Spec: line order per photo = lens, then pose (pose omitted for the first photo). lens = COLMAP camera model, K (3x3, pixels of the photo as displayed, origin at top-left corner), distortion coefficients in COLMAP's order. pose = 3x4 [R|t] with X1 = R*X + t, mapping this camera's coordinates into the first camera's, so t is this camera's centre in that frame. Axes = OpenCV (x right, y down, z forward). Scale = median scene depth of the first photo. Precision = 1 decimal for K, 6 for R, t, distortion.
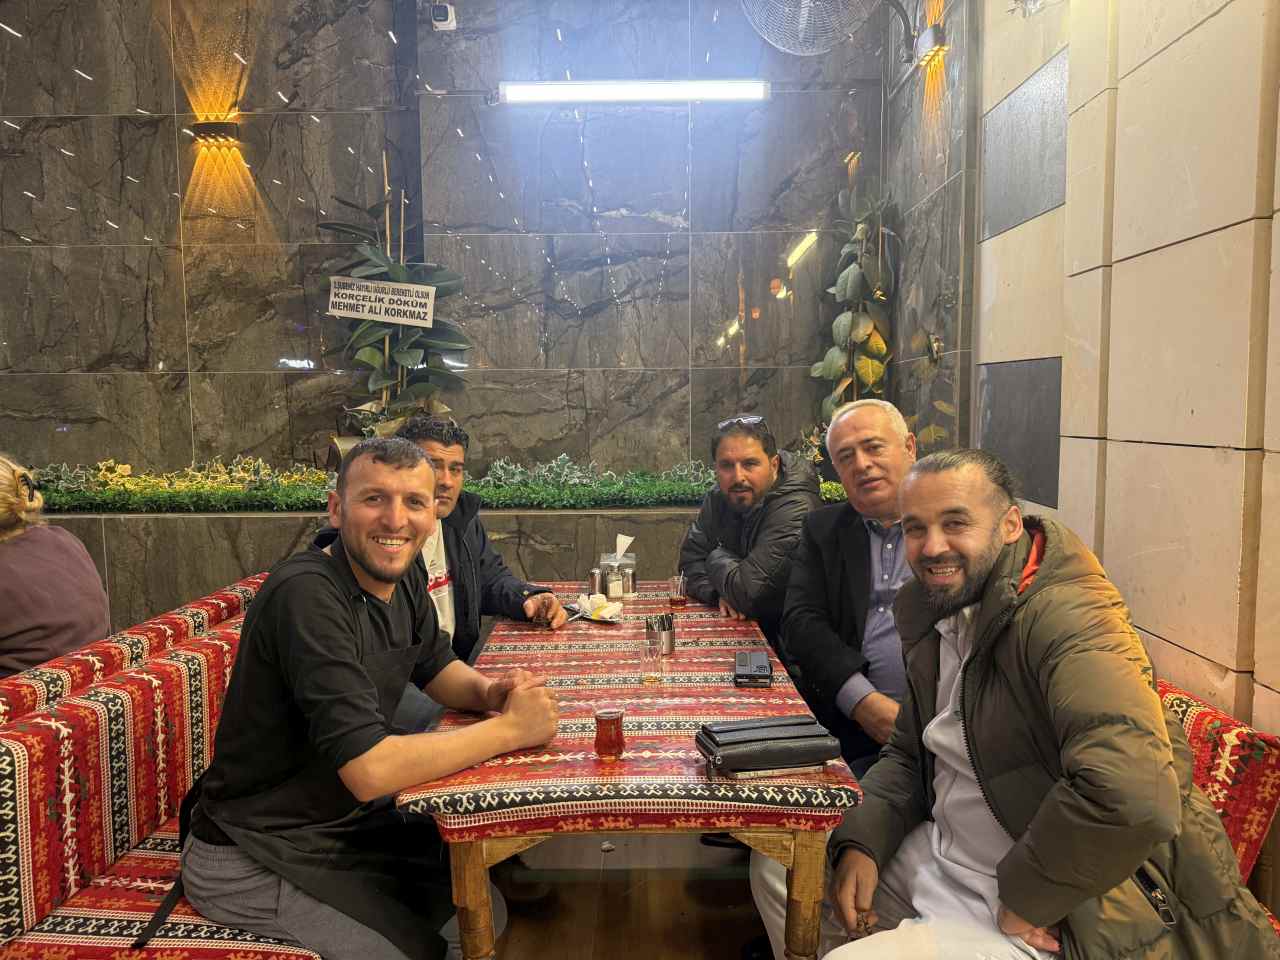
lens RADIAL K [[917.9, 0, 640.0], [0, 917.9, 480.0], [0, 0, 1]] dist [0.012296, -0.008577]
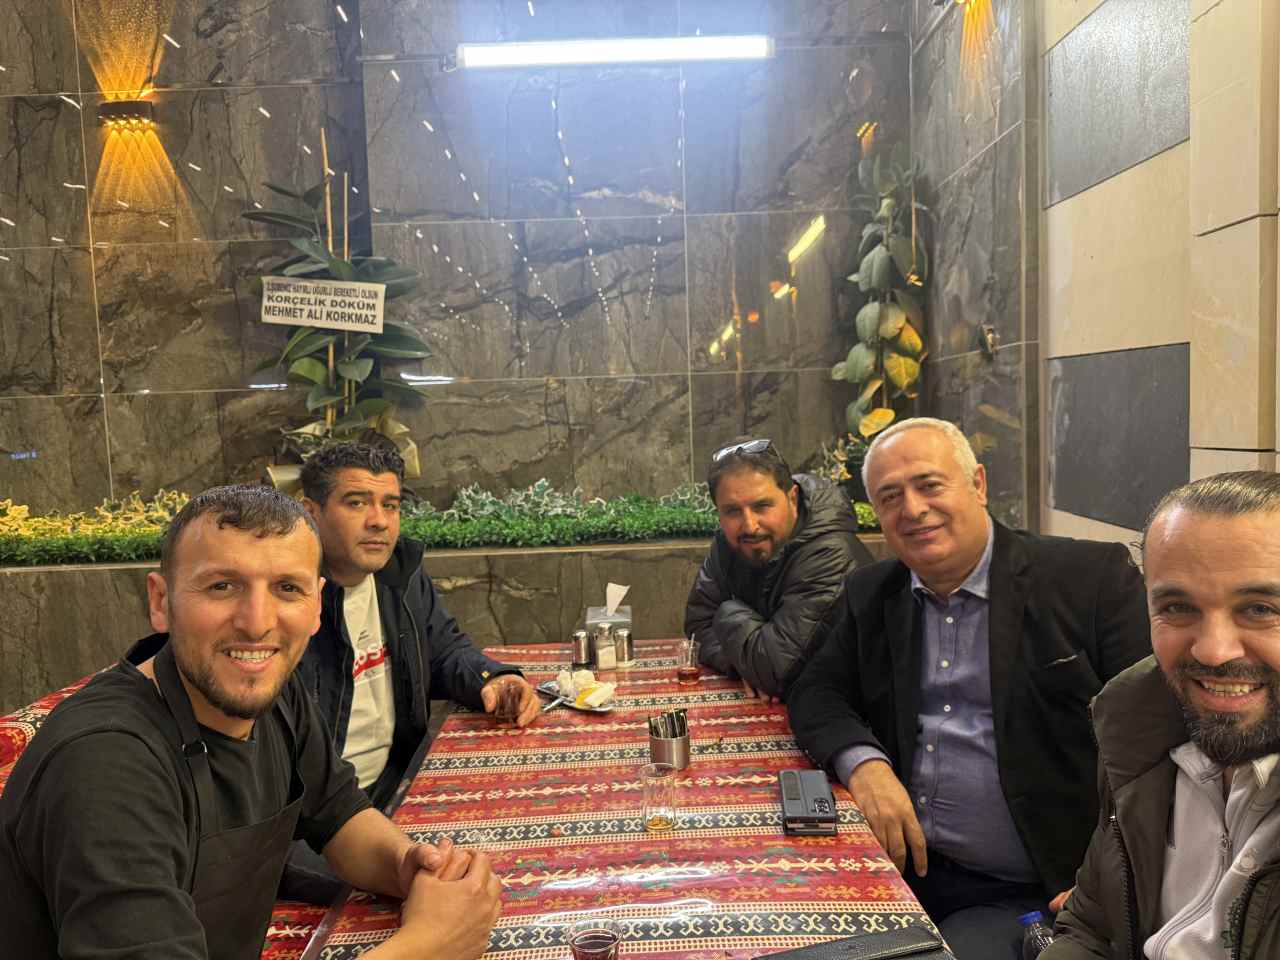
lens RADIAL K [[887.0, 0, 653.8], [0, 887.0, 481.1], [0, 0, 1]] dist [-0.015862, -0.000115]
pose [[0.999363, -0.027284, 0.022998, -0.000075], [0.027473, 0.999591, -0.007966, -0.016691], [-0.022772, 0.008593, 0.999704, 0.182303]]
